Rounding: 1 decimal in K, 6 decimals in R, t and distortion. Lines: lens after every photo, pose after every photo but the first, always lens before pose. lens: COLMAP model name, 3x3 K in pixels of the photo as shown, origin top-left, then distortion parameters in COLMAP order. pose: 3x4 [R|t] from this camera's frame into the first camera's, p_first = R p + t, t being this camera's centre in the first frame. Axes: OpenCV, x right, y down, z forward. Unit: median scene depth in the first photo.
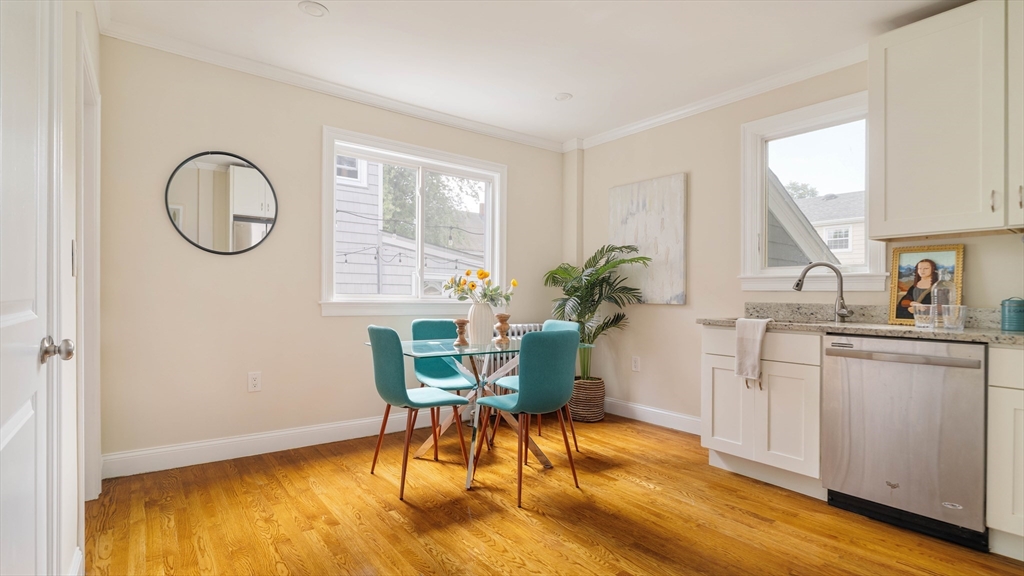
lens RADIAL K [[489.9, 0, 471.9], [0, 489.9, 295.3], [0, 0, 1]] dist [-0.002514, 0.002158]
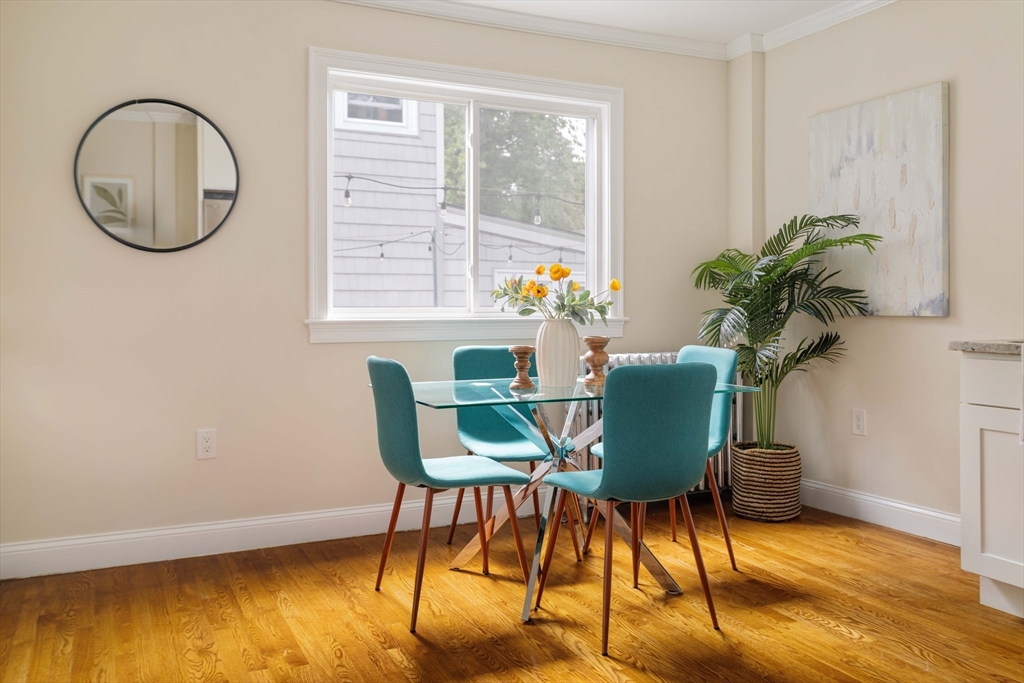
lens RADIAL K [[819.0, 0, 485.2], [0, 819.0, 301.2], [0, 0, 1]] dist [-0.001763, 0.013113]
pose [[0.985301, -0.018100, -0.169866, 0.106249], [0.016850, 0.999819, -0.008802, 0.000971], [0.169995, 0.005810, 0.985428, -0.020949]]
